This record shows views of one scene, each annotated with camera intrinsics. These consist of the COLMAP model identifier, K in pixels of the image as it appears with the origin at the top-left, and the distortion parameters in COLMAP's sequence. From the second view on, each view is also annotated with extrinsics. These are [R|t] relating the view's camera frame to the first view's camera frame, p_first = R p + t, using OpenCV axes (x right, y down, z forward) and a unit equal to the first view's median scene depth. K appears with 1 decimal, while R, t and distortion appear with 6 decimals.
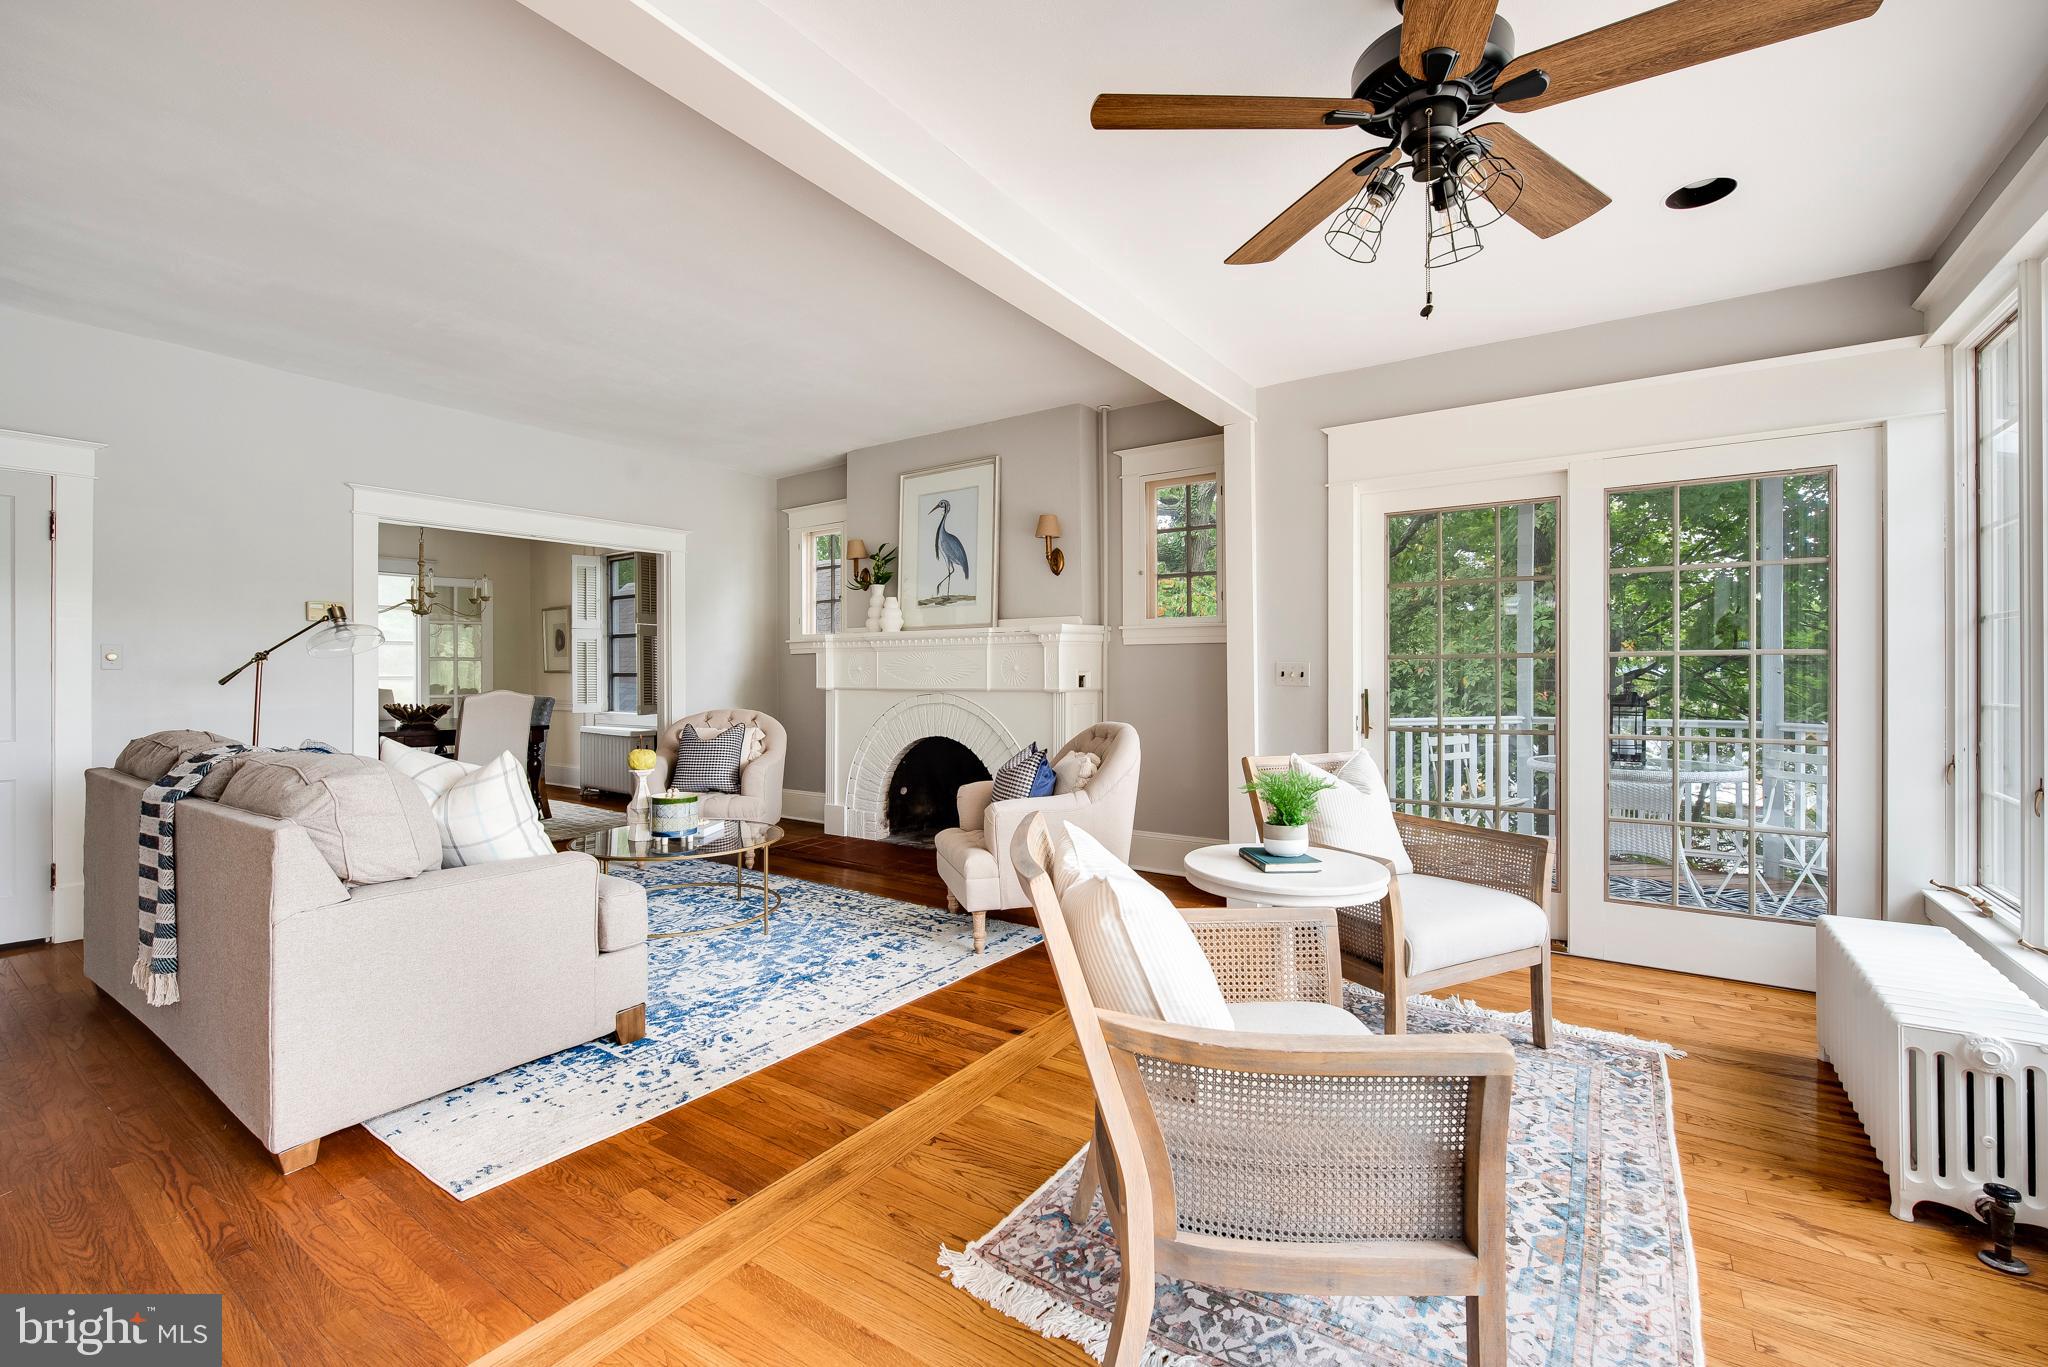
lens RADIAL K [[866.5, 0, 1028.3], [0, 866.5, 674.4], [0, 0, 1]] dist [-0.003101, -0.000764]
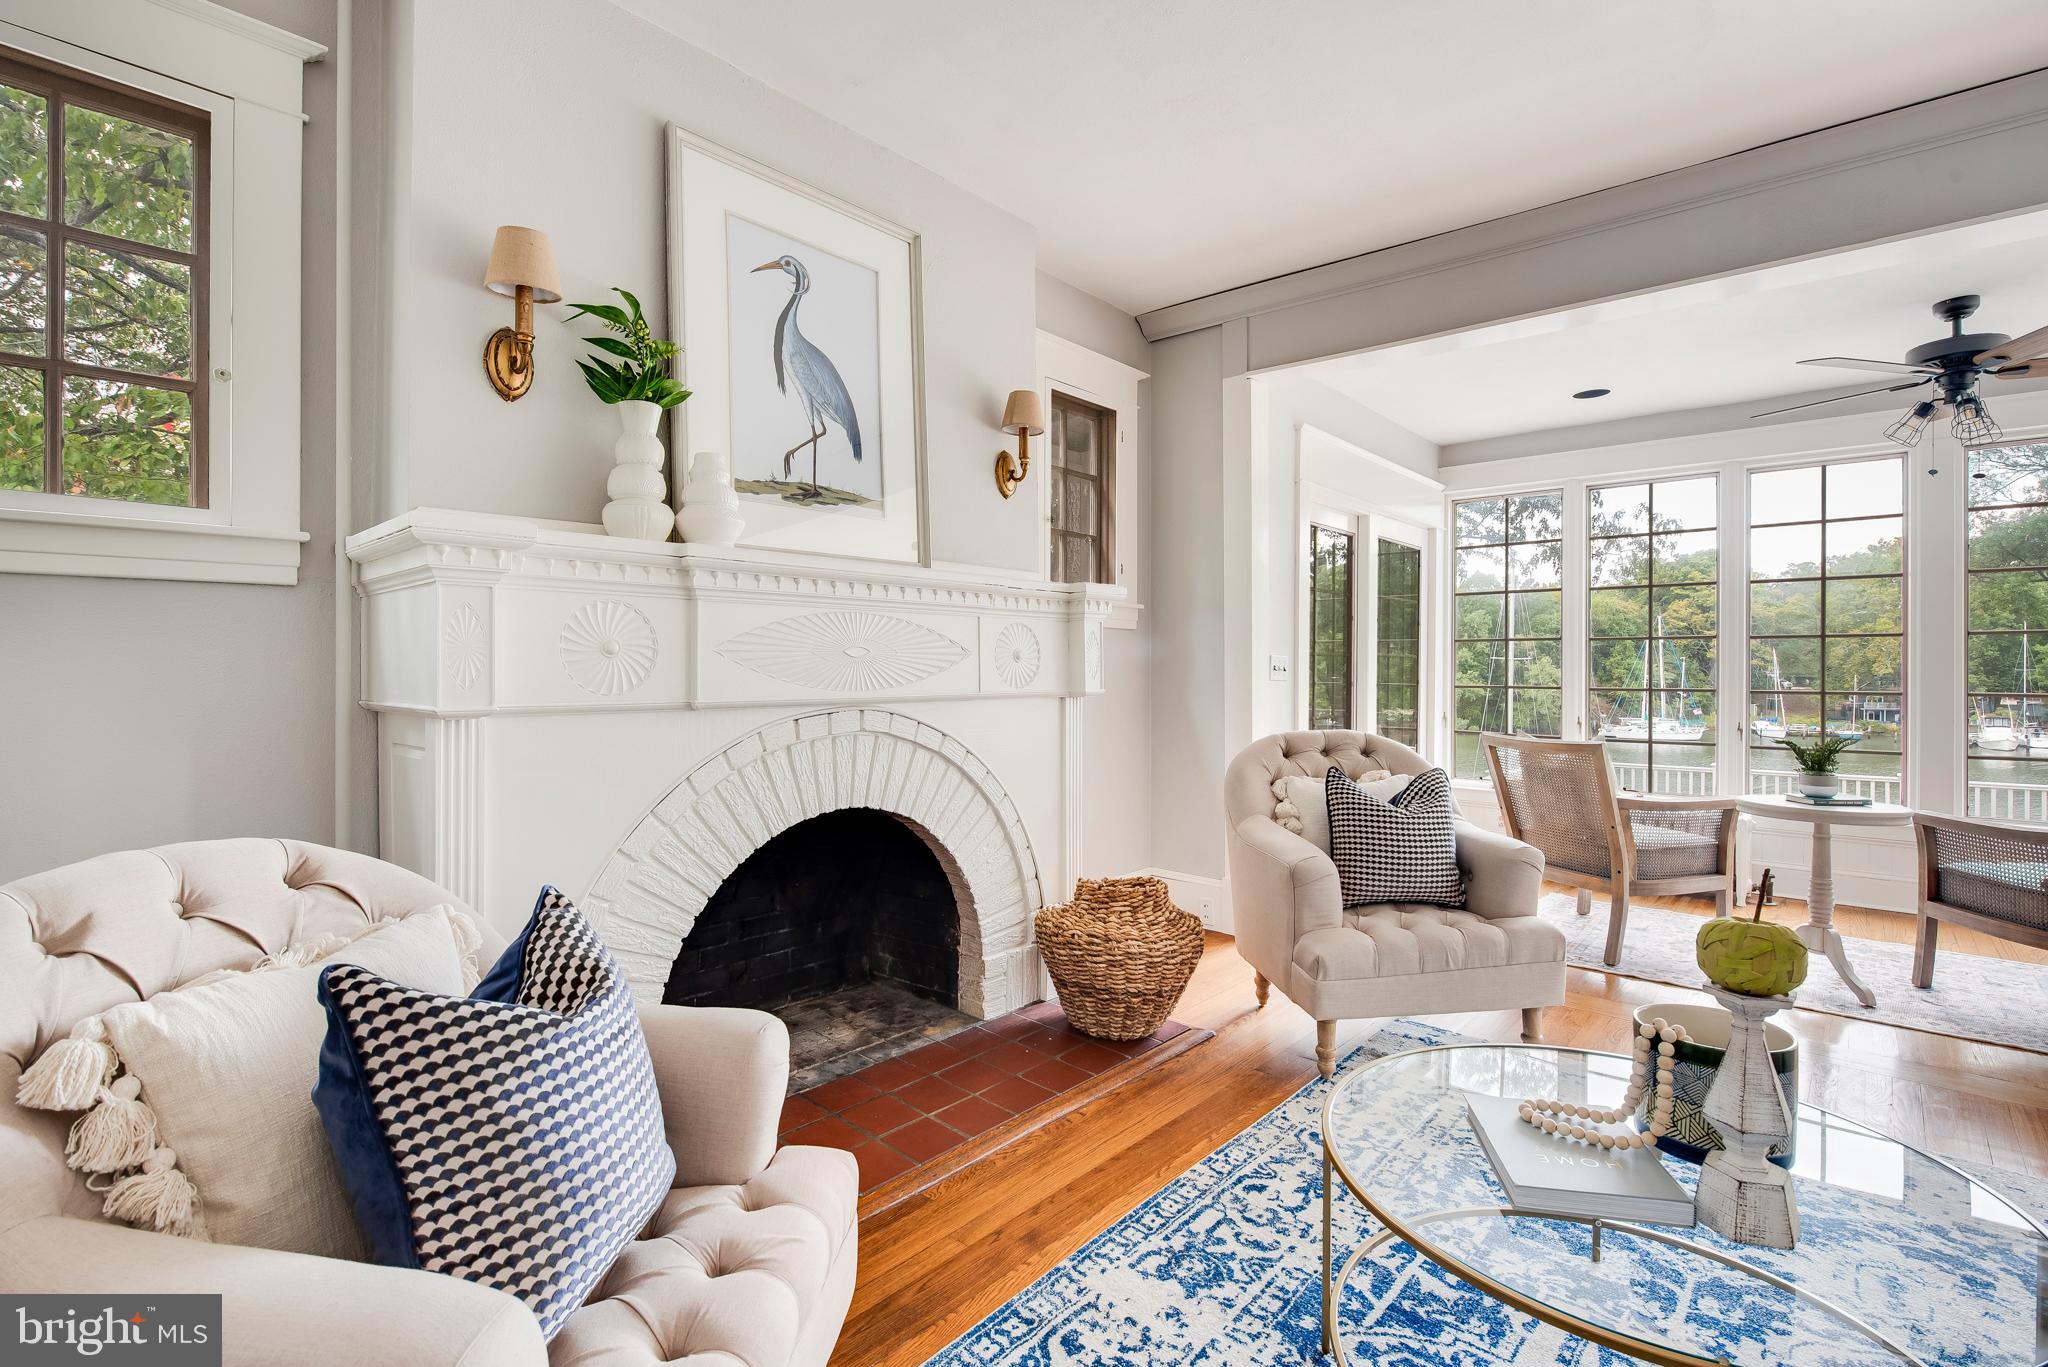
lens RADIAL K [[935.9, 0, 1027.4], [0, 935.9, 670.2], [0, 0, 1]] dist [-0.011012, -0.000889]
pose [[0.126462, -0.001866, 0.991970, -0.633334], [-0.000089, 0.999998, 0.001893, 0.001454], [-0.991971, -0.000327, 0.126462, 0.968649]]
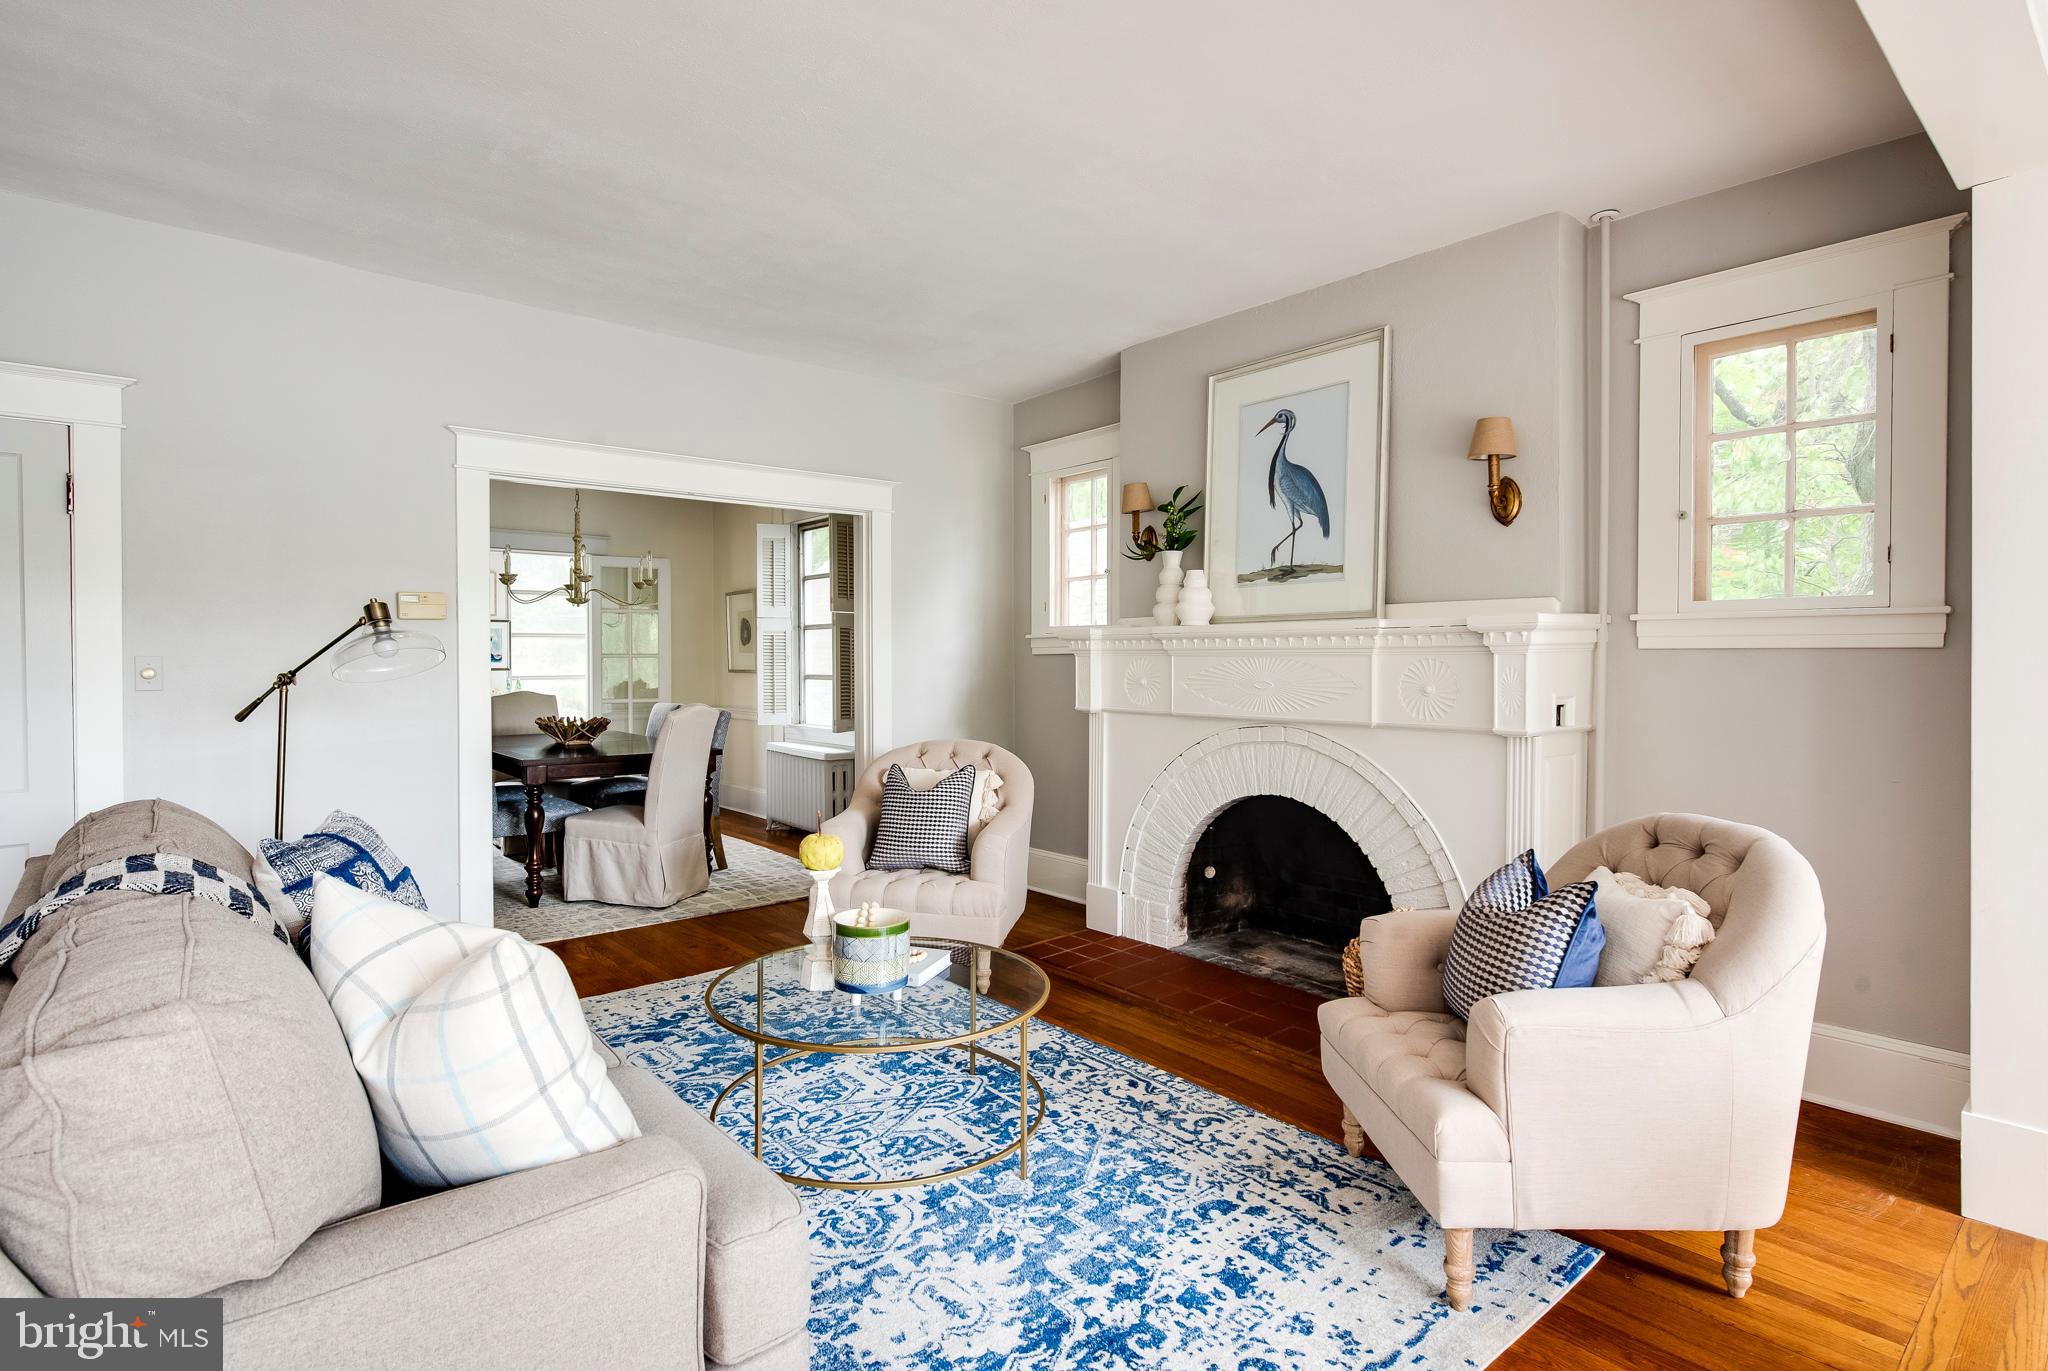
lens RADIAL K [[1016.6, 0, 1012.5], [0, 1016.6, 681.9], [0, 0, 1]] dist [-0.000112, -0.000363]
pose [[0.966222, 0.008429, -0.257573, -0.112876], [-0.002689, 0.999740, 0.022629, -0.028275], [0.257697, -0.021172, 0.965994, 0.291753]]
